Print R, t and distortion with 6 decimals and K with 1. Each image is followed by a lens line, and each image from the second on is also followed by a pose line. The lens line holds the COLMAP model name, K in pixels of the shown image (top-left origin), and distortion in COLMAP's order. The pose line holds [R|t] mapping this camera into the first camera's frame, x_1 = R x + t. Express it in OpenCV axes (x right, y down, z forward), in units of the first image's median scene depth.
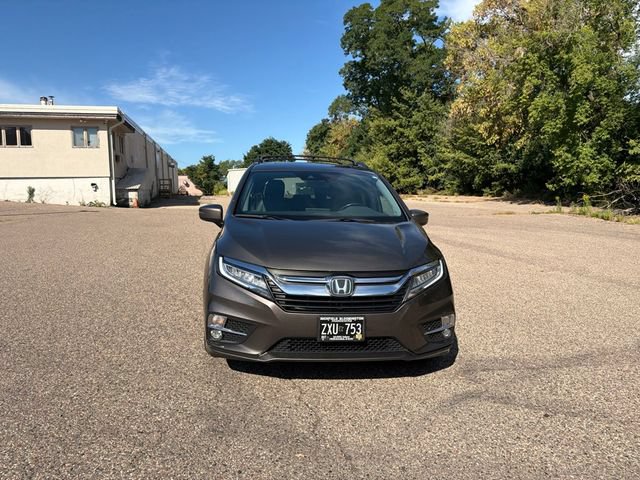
lens RADIAL K [[444.7, 0, 321.2], [0, 444.7, 239.5], [0, 0, 1]] dist [0.054277, -0.072892]
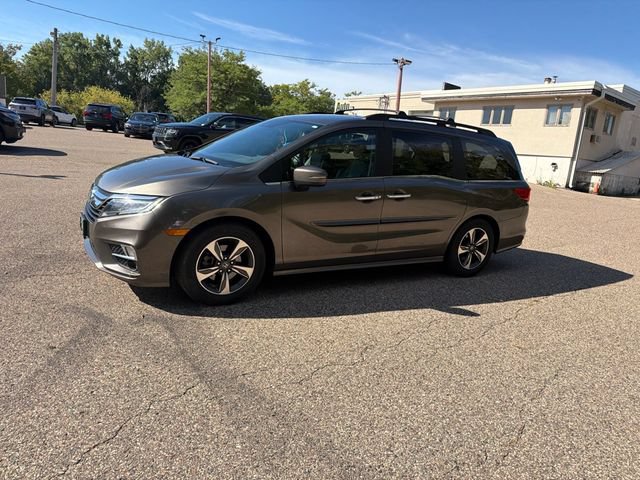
lens RADIAL K [[444.7, 0, 320.6], [0, 444.7, 246.6], [0, 0, 1]] dist [0.054277, -0.072892]
pose [[0.413238, 0.232065, -0.880557, 0.191534], [-0.192460, 0.967396, 0.164631, -0.011874], [0.890053, 0.101440, 0.444428, 0.130549]]
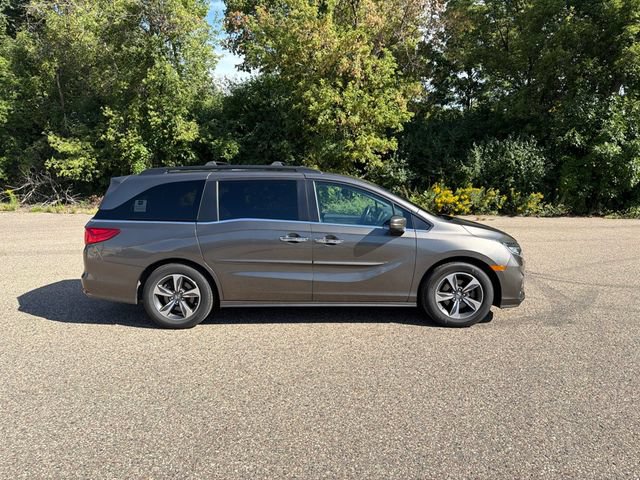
lens RADIAL K [[444.7, 0, 321.3], [0, 444.7, 247.0], [0, 0, 1]] dist [0.054277, -0.072892]
pose [[0.128143, -0.164749, 0.977976, -0.242747], [0.123399, 0.981091, 0.149105, -0.035267], [-0.984049, 0.101574, 0.146050, 0.191283]]
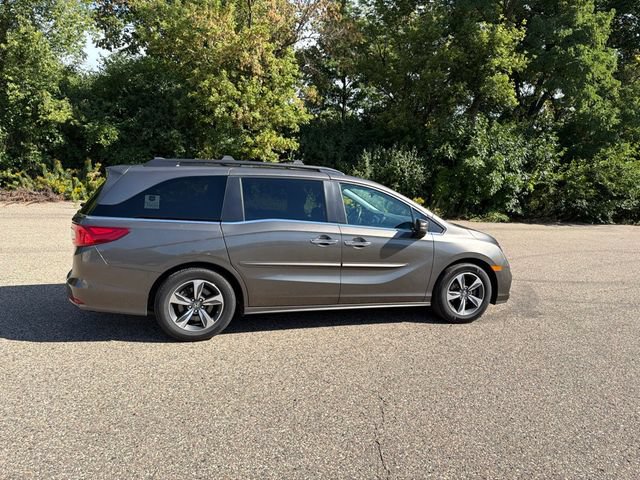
lens RADIAL K [[444.7, 0, 320.6], [0, 444.7, 242.9], [0, 0, 1]] dist [0.054277, -0.072892]
pose [[-0.188411, -0.162993, 0.968470, -0.237046], [0.065554, 0.981845, 0.177997, -0.044726], [-0.979900, 0.097024, -0.174306, 0.268504]]
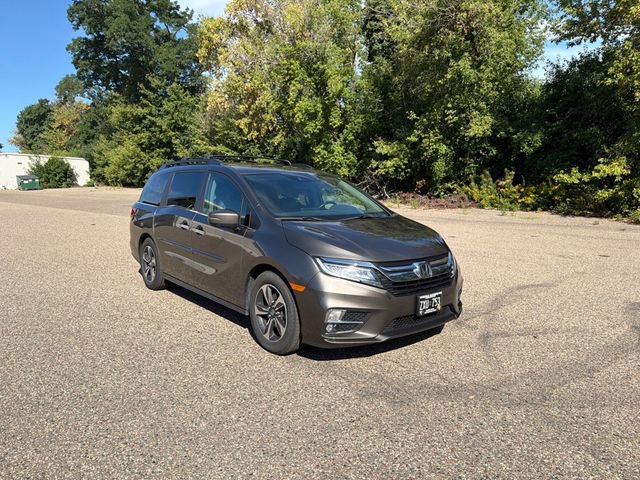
lens RADIAL K [[444.7, 0, 320.0], [0, 444.7, 242.1], [0, 0, 1]] dist [0.054277, -0.072892]
pose [[0.842147, -0.089587, 0.531754, -0.109011], [0.076414, 0.995978, 0.046778, -0.006727], [-0.533807, 0.001240, 0.845606, 0.012724]]
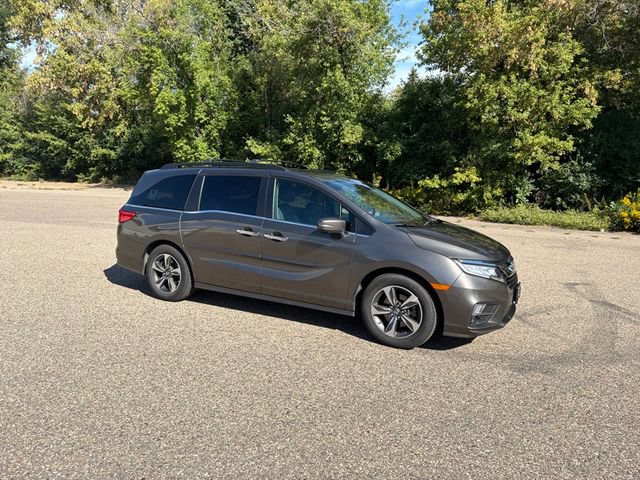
lens RADIAL K [[444.7, 0, 316.4], [0, 444.7, 244.7], [0, 0, 1]] dist [0.054277, -0.072892]
pose [[0.580206, -0.117800, 0.805906, -0.199768], [0.077499, 0.992981, 0.089349, -0.020911], [-0.810774, 0.010616, 0.585263, 0.082022]]
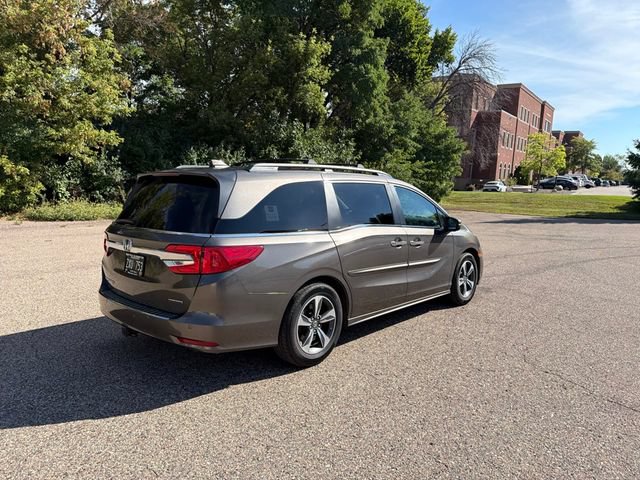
lens RADIAL K [[444.7, 0, 320.5], [0, 444.7, 245.2], [0, 0, 1]] dist [0.054277, -0.072892]
pose [[-0.658912, -0.132963, 0.740376, -0.173596], [0.044557, 0.975627, 0.214865, -0.054570], [-0.750900, 0.174566, -0.636927, 0.388060]]
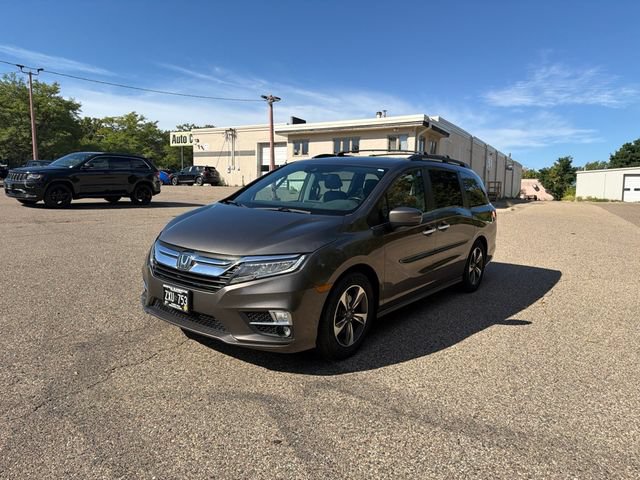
lens RADIAL K [[444.7, 0, 322.8], [0, 444.7, 239.2], [0, 0, 1]] dist [0.054277, -0.072892]
pose [[0.724561, 0.098751, -0.682099, 0.135802], [-0.104903, 0.993952, 0.032467, -0.003101], [0.681180, 0.048030, 0.730539, 0.051619]]
